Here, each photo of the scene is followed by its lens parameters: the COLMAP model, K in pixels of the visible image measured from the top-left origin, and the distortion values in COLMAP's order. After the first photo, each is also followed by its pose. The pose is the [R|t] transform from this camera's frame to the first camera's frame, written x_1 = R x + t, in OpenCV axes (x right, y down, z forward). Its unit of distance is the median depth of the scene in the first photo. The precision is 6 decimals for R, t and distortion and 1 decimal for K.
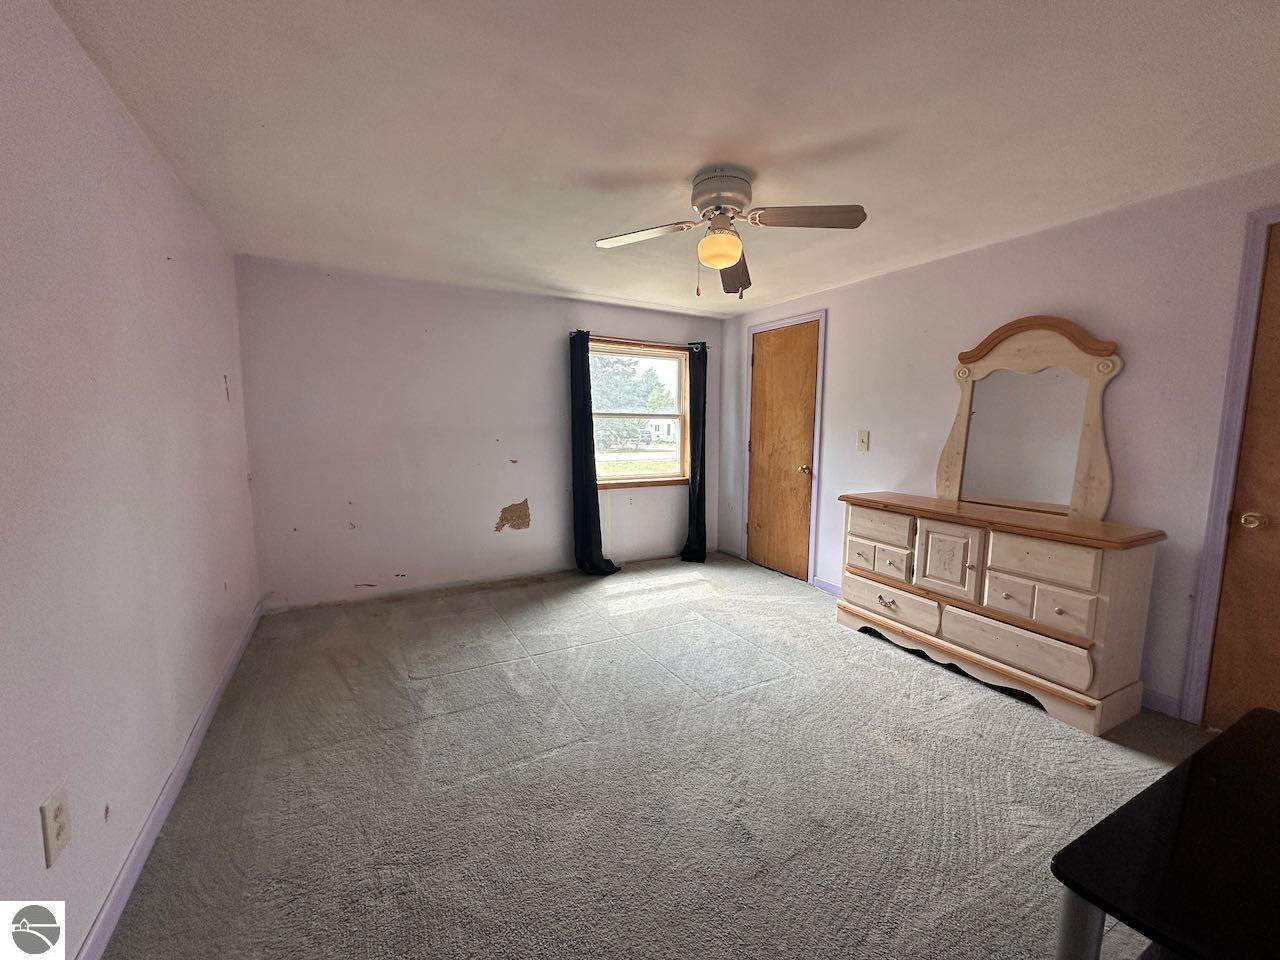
lens RADIAL K [[510.0, 0, 638.7], [0, 510.0, 479.7], [0, 0, 1]] dist [-0.003233, 0.000444]
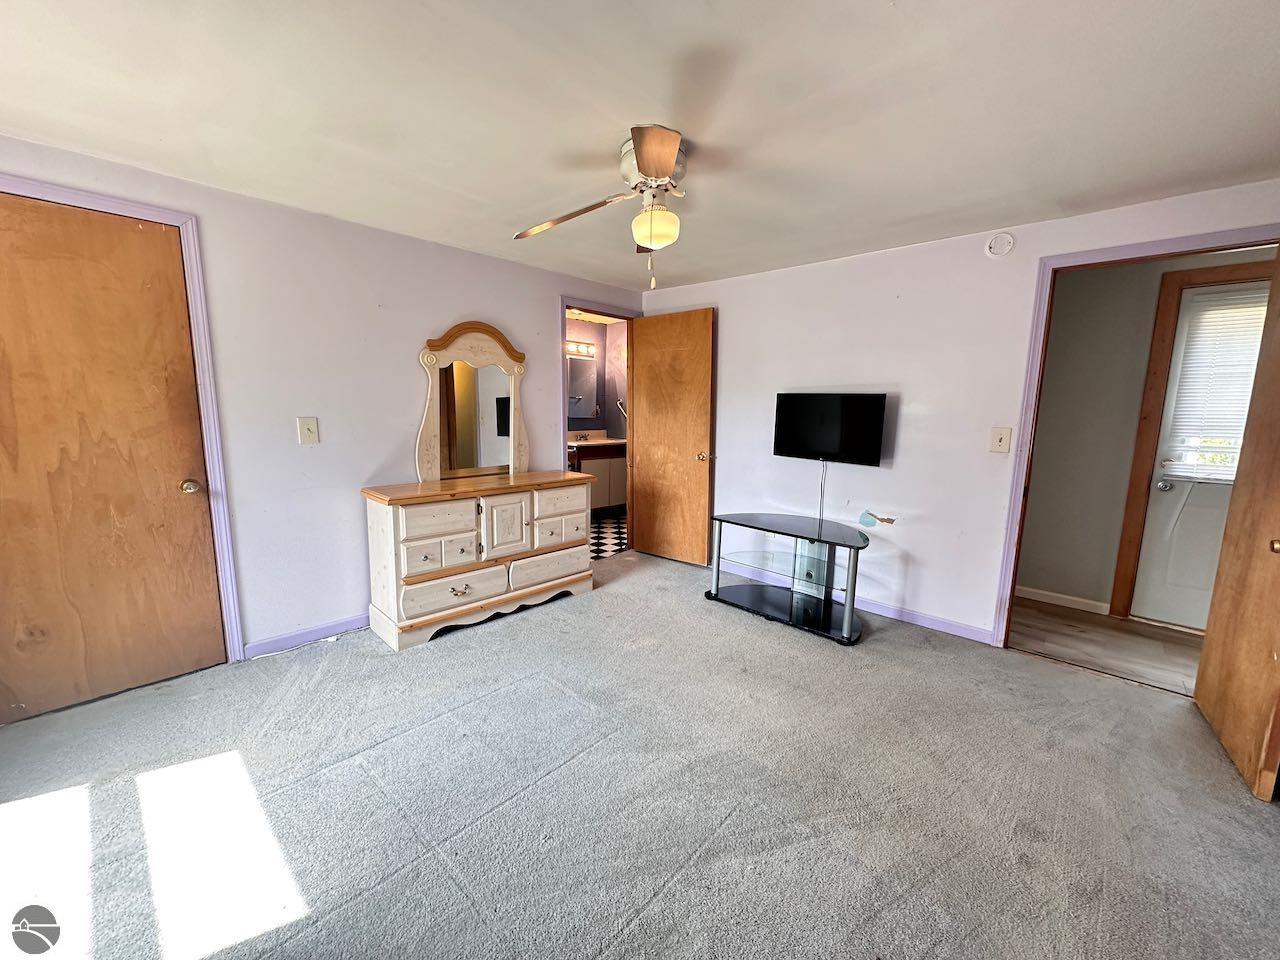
lens RADIAL K [[510.0, 0, 638.7], [0, 510.0, 479.7], [0, 0, 1]] dist [-0.003233, 0.000444]
pose [[-0.313767, -0.150417, 0.937510, -0.539844], [0.085401, 0.978900, 0.185640, -0.130101], [-0.945652, 0.138312, -0.294301, 0.976599]]
